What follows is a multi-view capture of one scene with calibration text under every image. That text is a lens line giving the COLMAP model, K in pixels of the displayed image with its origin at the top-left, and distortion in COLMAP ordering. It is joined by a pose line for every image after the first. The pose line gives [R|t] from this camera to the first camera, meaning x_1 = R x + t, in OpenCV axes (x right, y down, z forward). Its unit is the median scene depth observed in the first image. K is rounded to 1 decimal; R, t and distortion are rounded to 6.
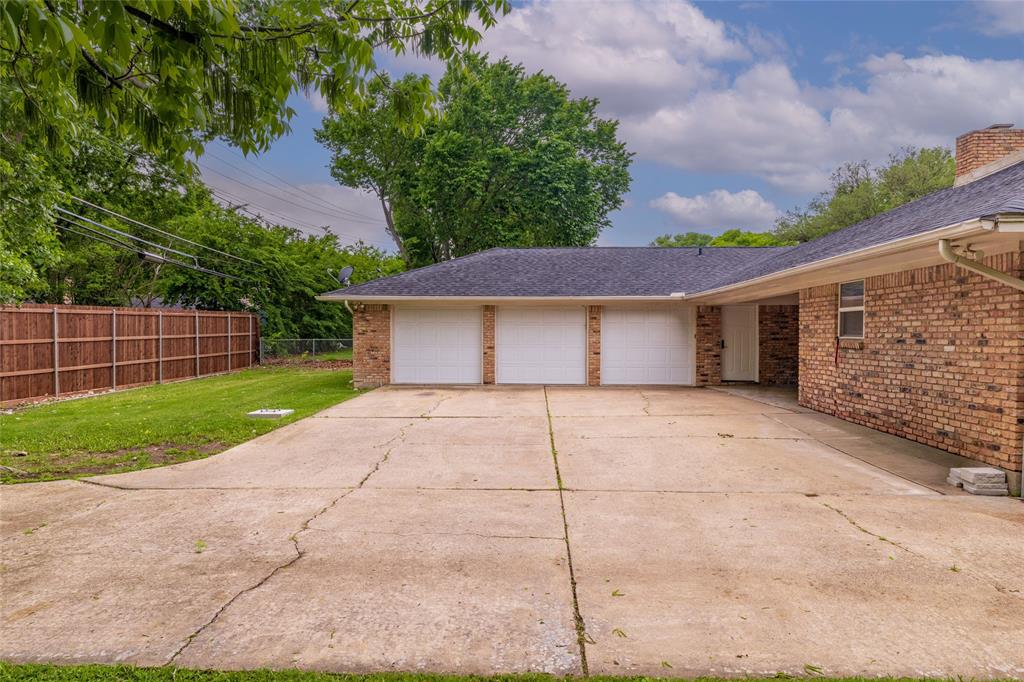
lens RADIAL K [[667.5, 0, 508.4], [0, 667.5, 350.1], [0, 0, 1]] dist [0.002922, -0.003840]
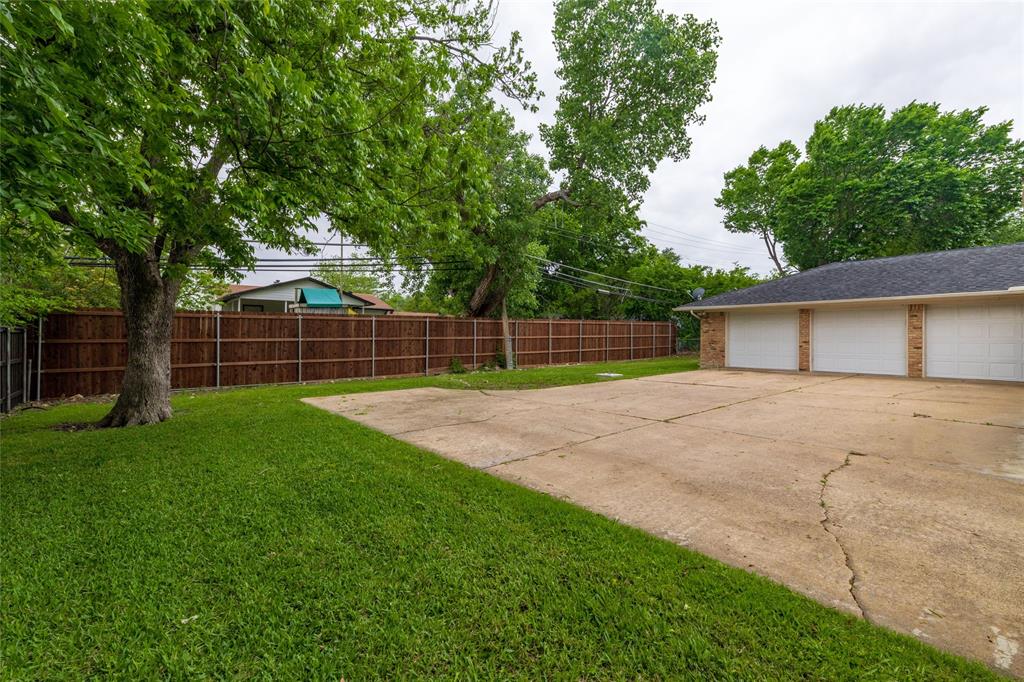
lens RADIAL K [[438.0, 0, 512.4], [0, 438.0, 335.2], [0, 0, 1]] dist [-0.002828, 0.001665]
pose [[0.680515, -0.005173, -0.732716, 0.207042], [-0.020001, 0.999471, -0.025632, 0.016115], [0.732462, 0.032098, 0.680051, 0.020925]]
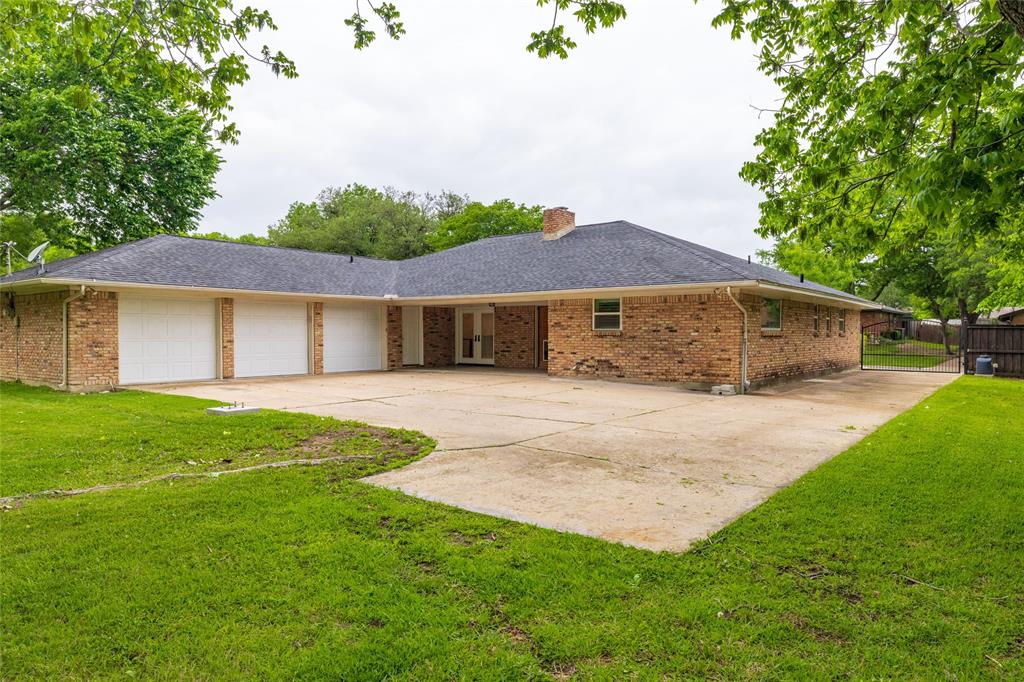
lens RADIAL K [[667.5, 0, 511.0], [0, 667.5, 335.2], [0, 0, 1]] dist [0.002922, -0.003840]
pose [[0.579794, -0.004434, 0.814751, -0.594807], [0.018892, 0.999790, -0.008003, 0.003125], [-0.814544, 0.020032, 0.579756, 0.094658]]
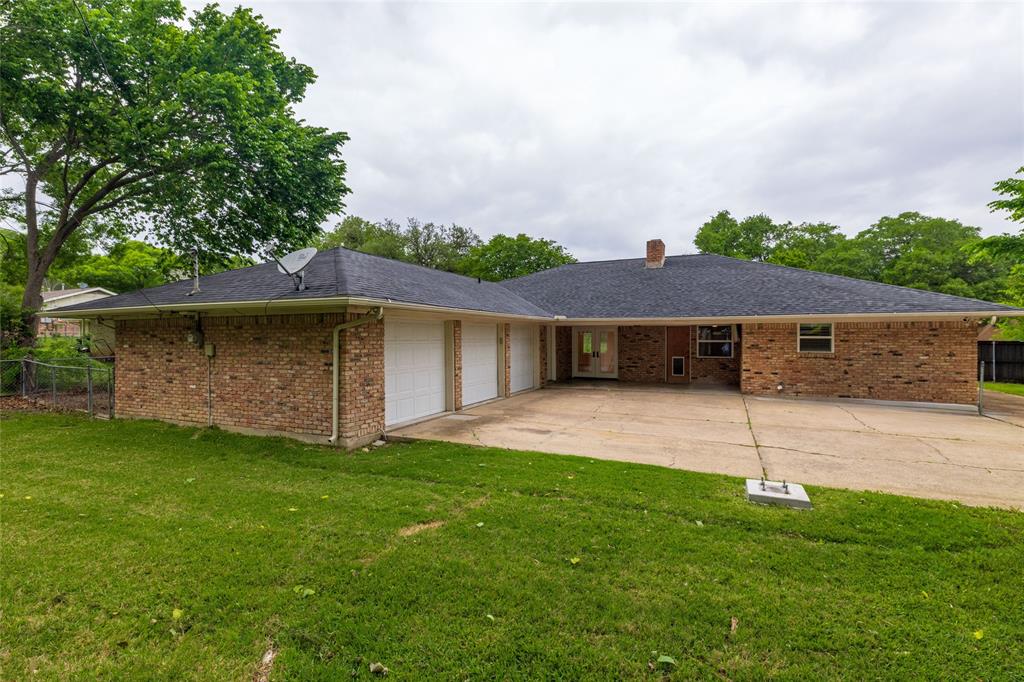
lens RADIAL K [[484.2, 0, 512.4], [0, 484.2, 340.2], [0, 0, 1]] dist [0.006632, -0.001320]
pose [[0.363932, -0.012062, 0.931347, -0.603793], [0.022002, 0.999748, 0.004350, -0.042672], [-0.931166, 0.018909, 0.364106, 0.710183]]
